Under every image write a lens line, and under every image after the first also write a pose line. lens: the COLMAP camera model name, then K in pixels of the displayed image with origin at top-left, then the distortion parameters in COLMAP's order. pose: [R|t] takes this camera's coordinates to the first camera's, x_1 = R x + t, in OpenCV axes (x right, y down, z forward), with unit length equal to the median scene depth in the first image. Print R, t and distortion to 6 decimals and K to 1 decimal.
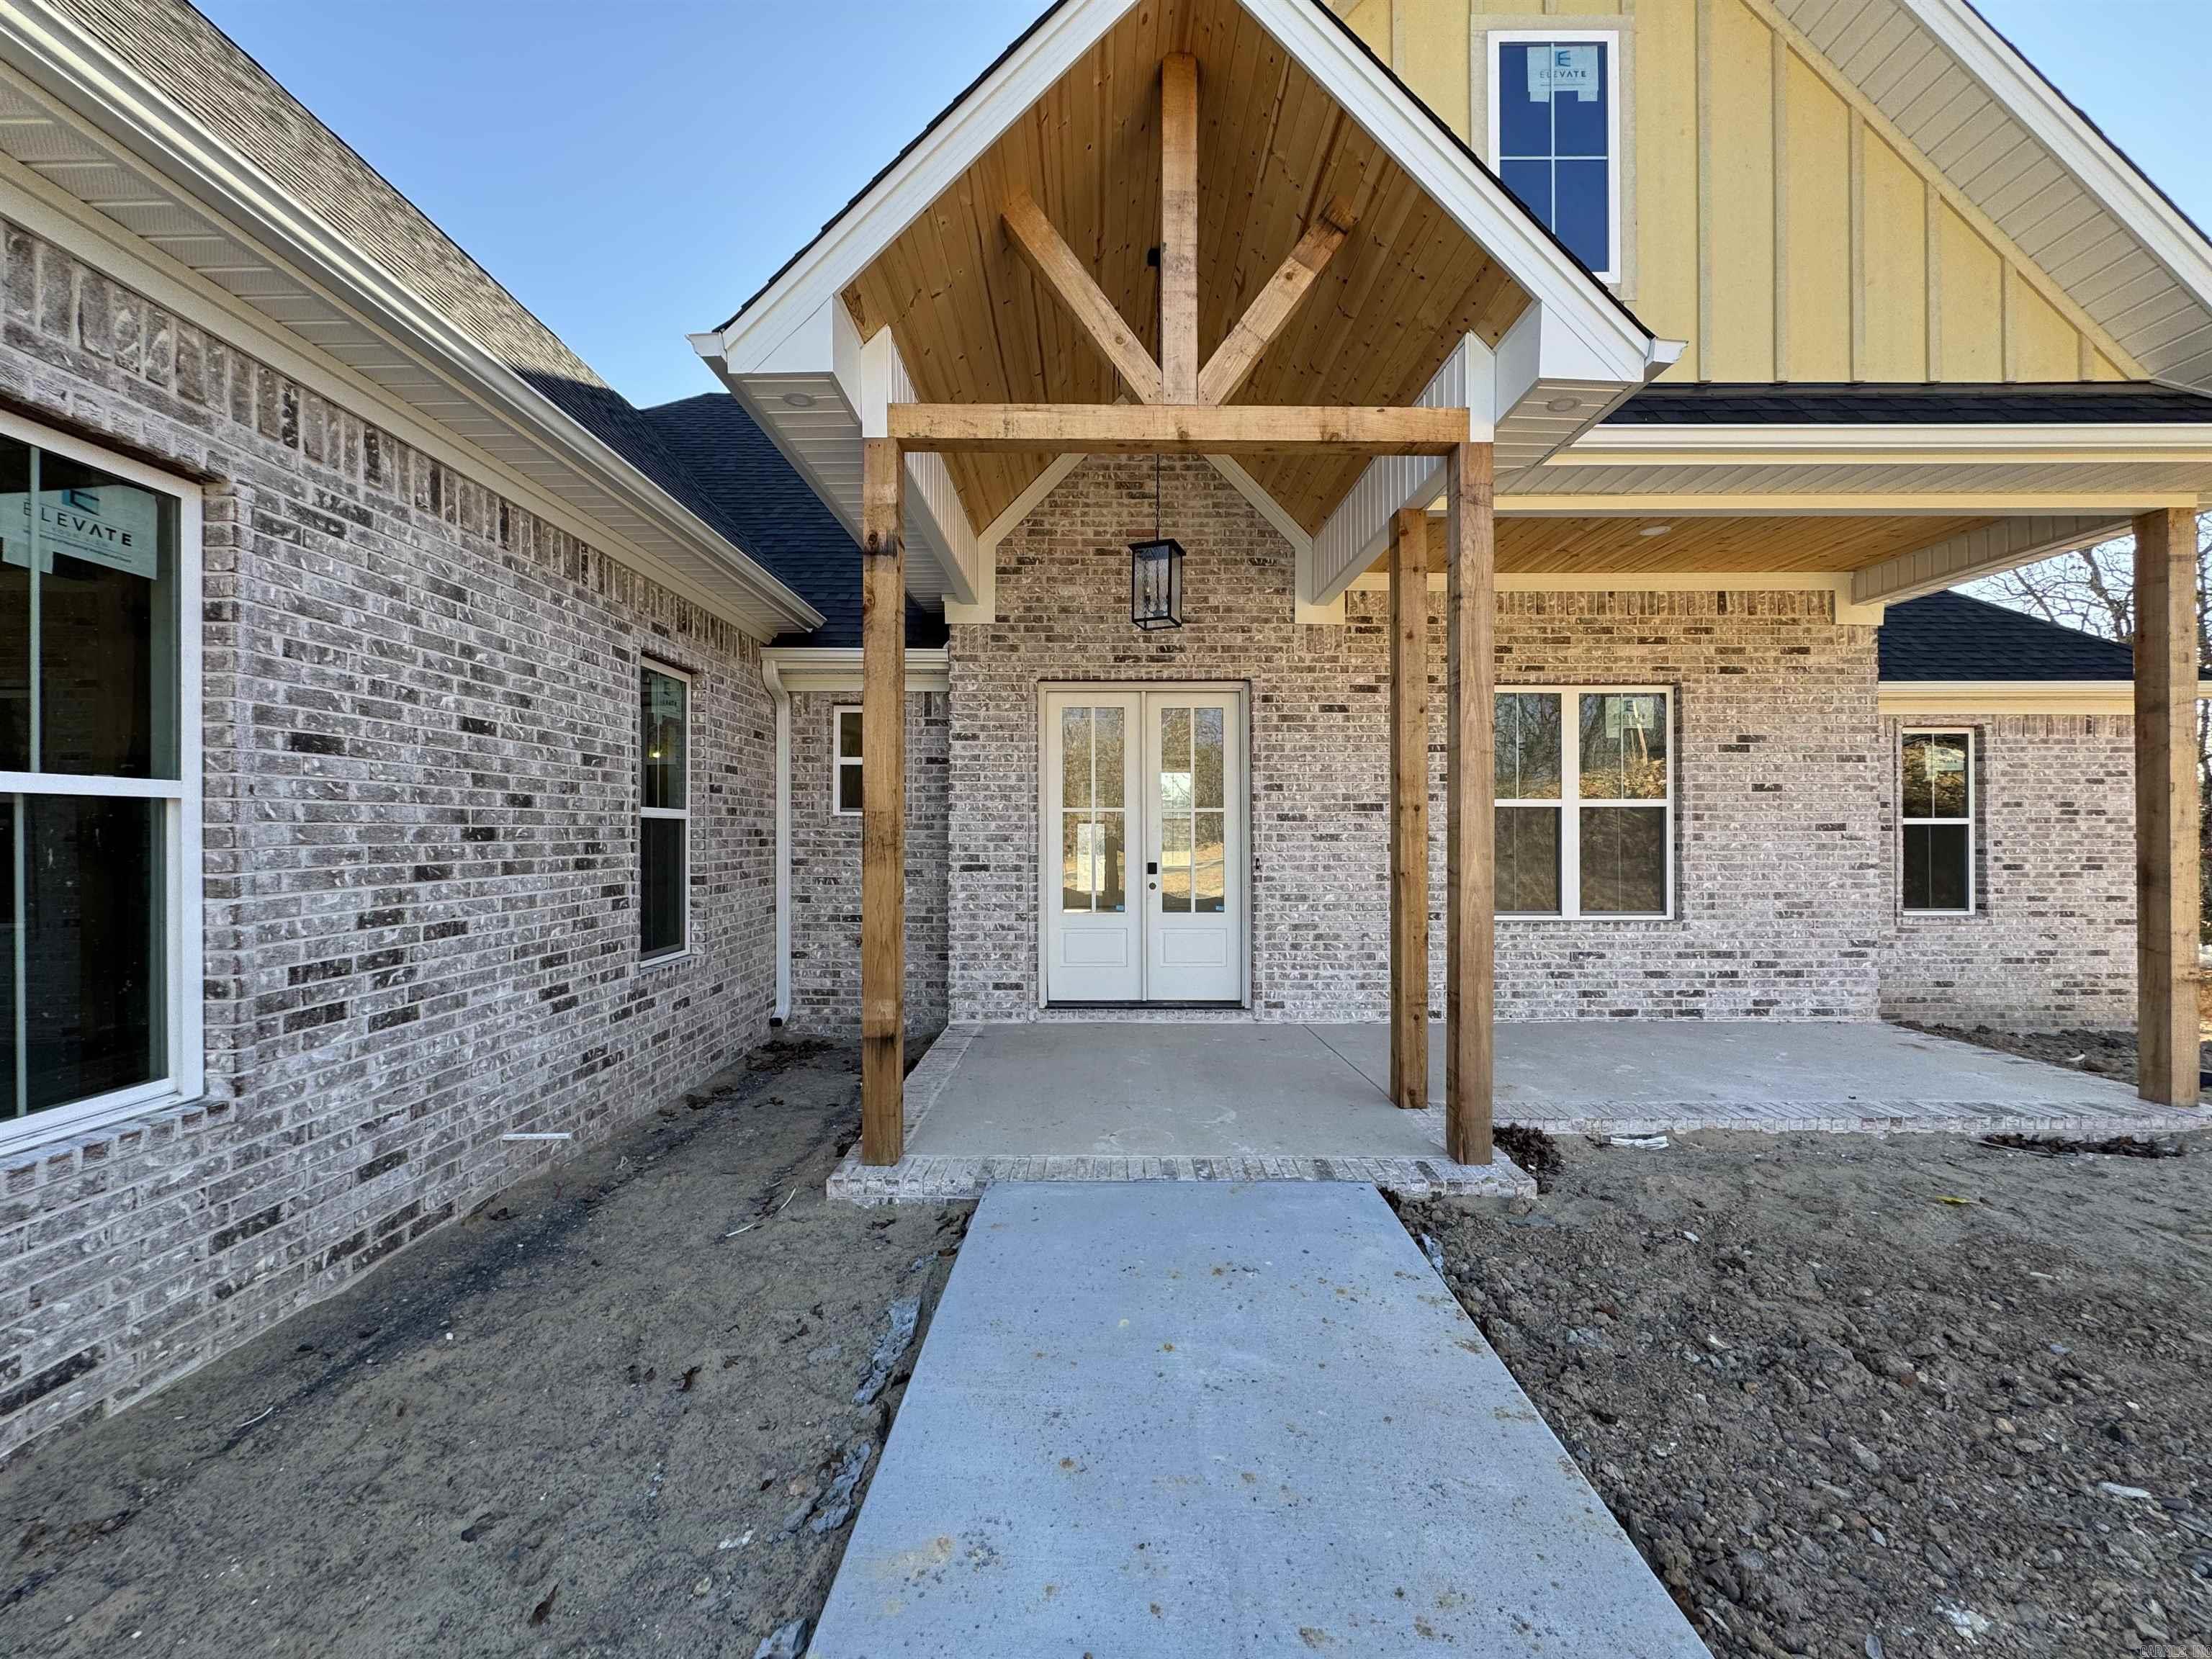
lens RADIAL K [[888.4, 0, 1103.5], [0, 888.4, 829.6], [0, 0, 1]] dist [0.001210, -0.000428]
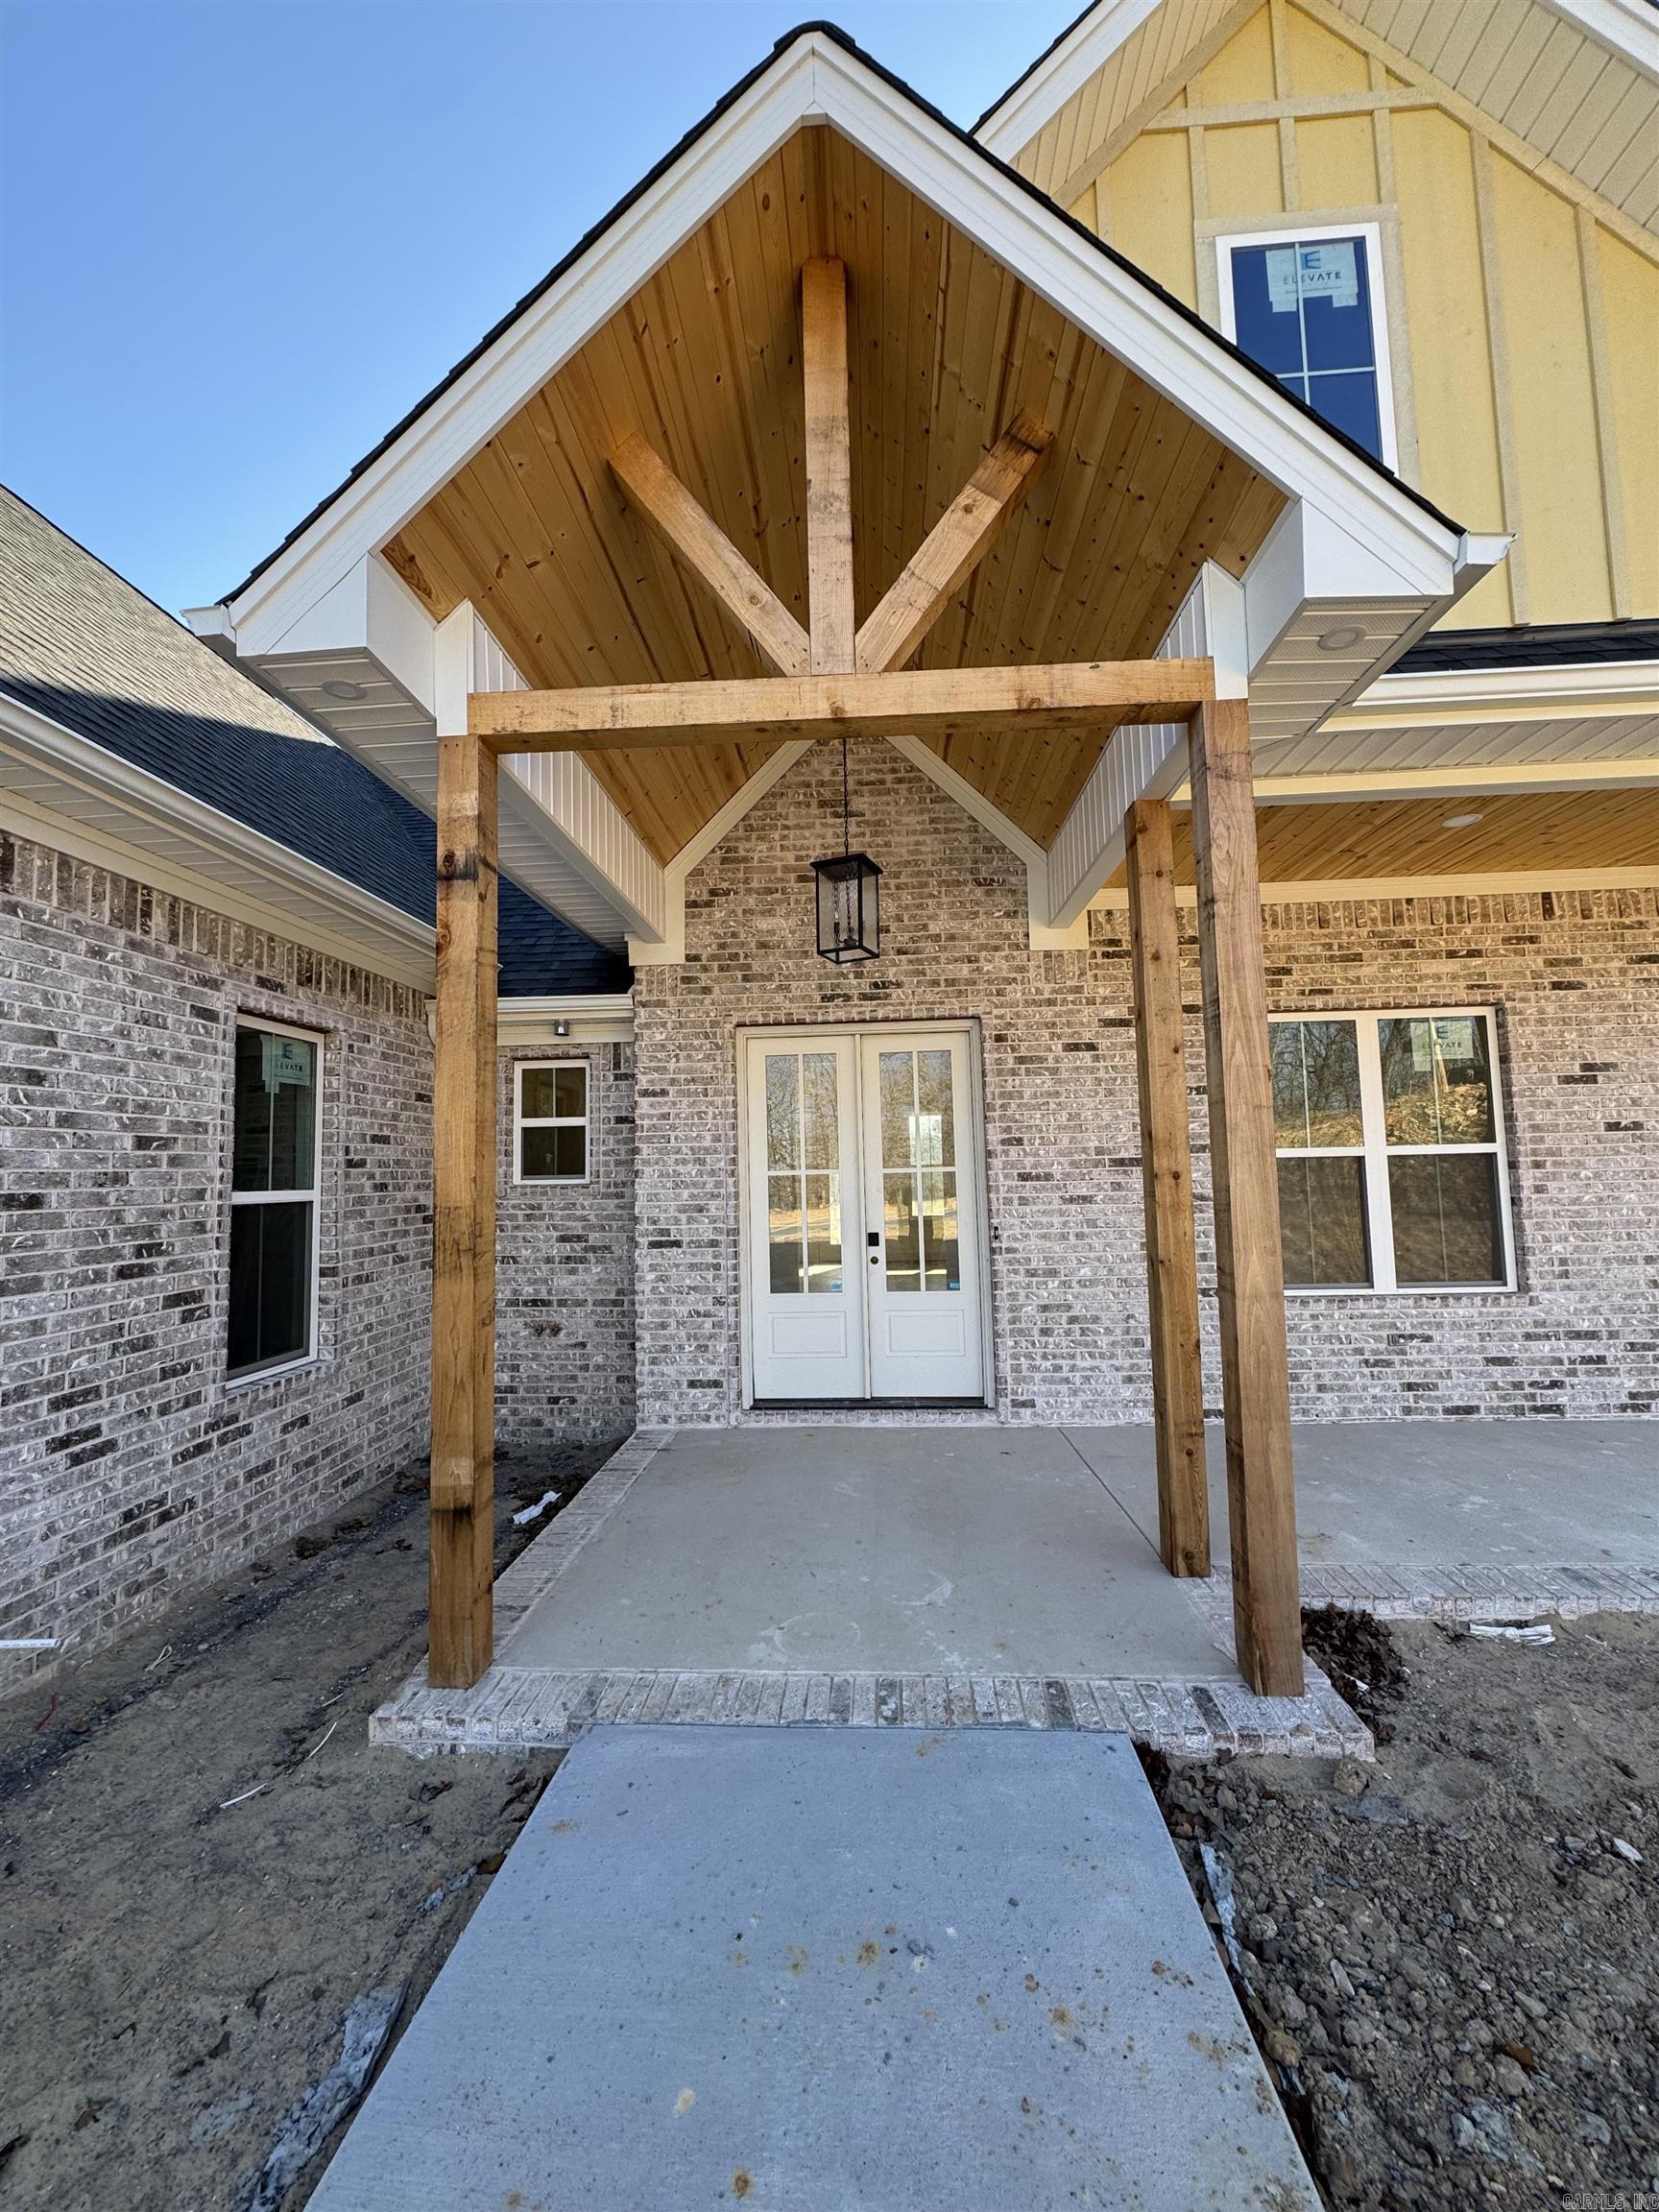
lens RADIAL K [[888.4, 0, 827.4], [0, 888.4, 1107.0], [0, 0, 1]] dist [0.001210, -0.000428]
pose [[0.997790, -0.028207, -0.060156, 0.099254], [0.024006, 0.997297, -0.069444, -0.037833], [0.061953, 0.067847, 0.995770, 0.209066]]
